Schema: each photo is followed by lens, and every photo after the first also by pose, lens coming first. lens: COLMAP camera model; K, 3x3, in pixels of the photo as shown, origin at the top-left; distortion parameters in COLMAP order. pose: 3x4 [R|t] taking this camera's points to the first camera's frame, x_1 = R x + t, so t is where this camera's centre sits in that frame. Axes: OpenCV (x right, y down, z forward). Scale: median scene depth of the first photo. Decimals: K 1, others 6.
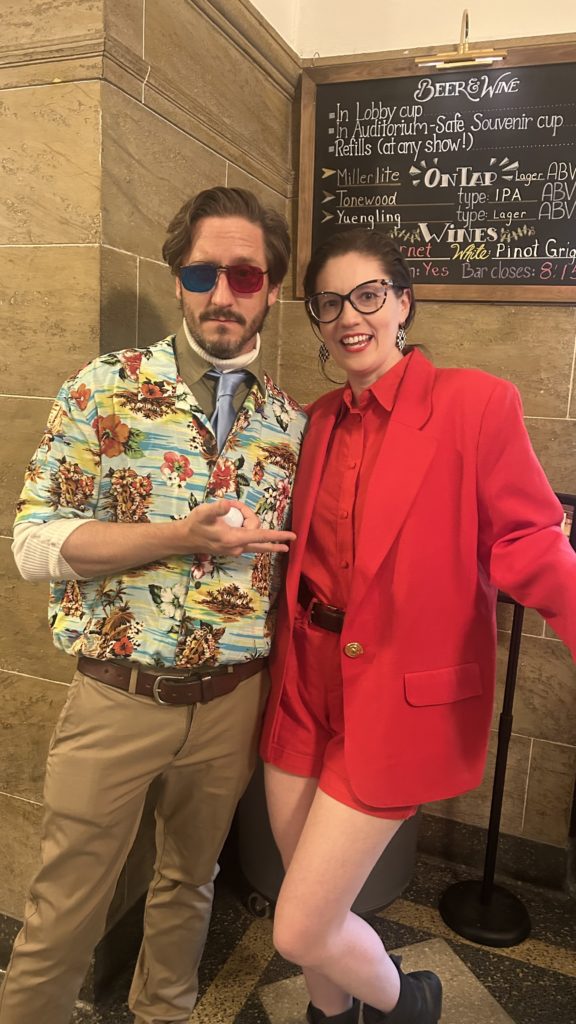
lens RADIAL K [[802.9, 0, 288.0], [0, 802.9, 512.0], [0, 0, 1]] dist [0.000791, -0.002950]
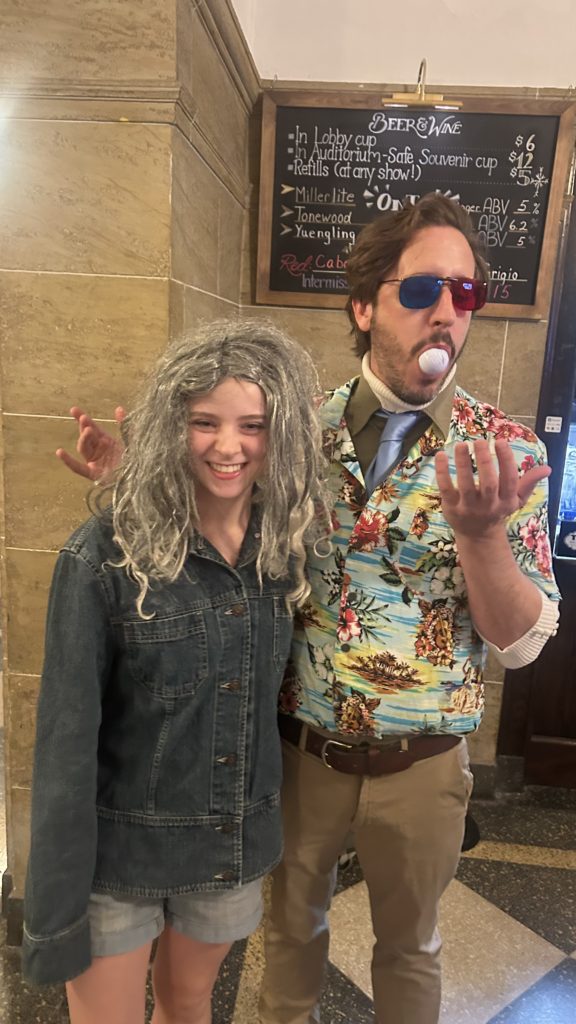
lens RADIAL K [[802.9, 0, 288.0], [0, 802.9, 512.0], [0, 0, 1]] dist [0.000791, -0.002950]
pose [[0.958157, -0.057449, 0.280419, -0.304200], [0.039626, 0.996841, 0.068826, -0.068386], [-0.283487, -0.054834, 0.957407, -0.067674]]
